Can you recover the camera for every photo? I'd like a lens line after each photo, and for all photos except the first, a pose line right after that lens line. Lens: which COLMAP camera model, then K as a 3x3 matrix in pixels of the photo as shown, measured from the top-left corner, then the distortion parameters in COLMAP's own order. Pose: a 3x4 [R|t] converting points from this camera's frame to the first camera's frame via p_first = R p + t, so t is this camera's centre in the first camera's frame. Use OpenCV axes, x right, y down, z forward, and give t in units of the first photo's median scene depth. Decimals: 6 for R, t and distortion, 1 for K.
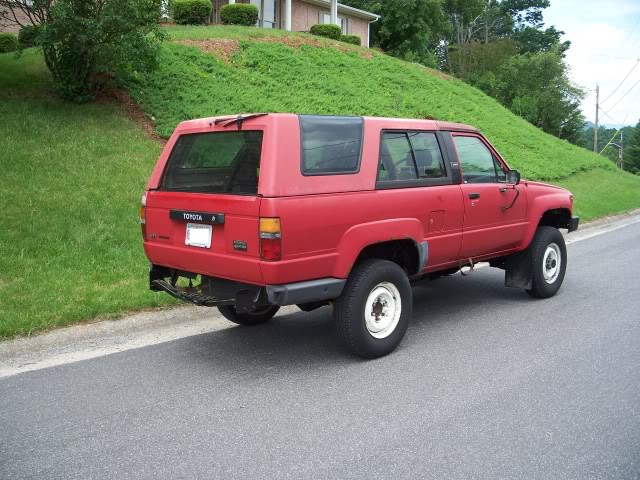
lens RADIAL K [[690.1, 0, 320.6], [0, 690.1, 240.9], [0, 0, 1]] dist [-0.117032, 0.000000]
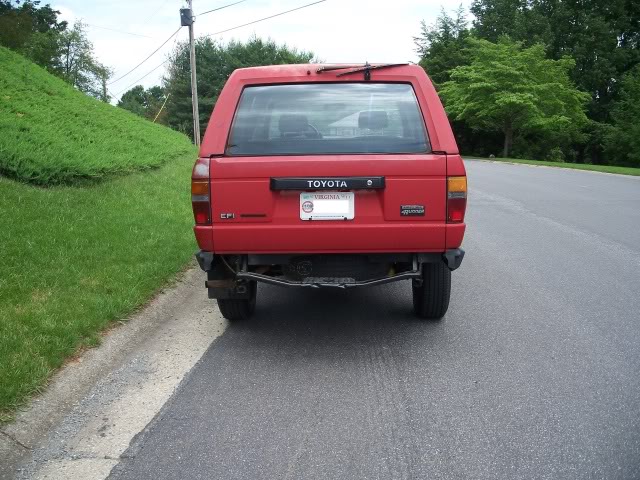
lens RADIAL K [[690.1, 0, 320.2], [0, 690.1, 239.9], [0, 0, 1]] dist [-0.117032, 0.000000]
pose [[0.728976, -0.109294, 0.675758, -0.689045], [0.094024, 0.993802, 0.059304, -0.016713], [-0.678051, 0.020306, 0.734734, 0.365758]]
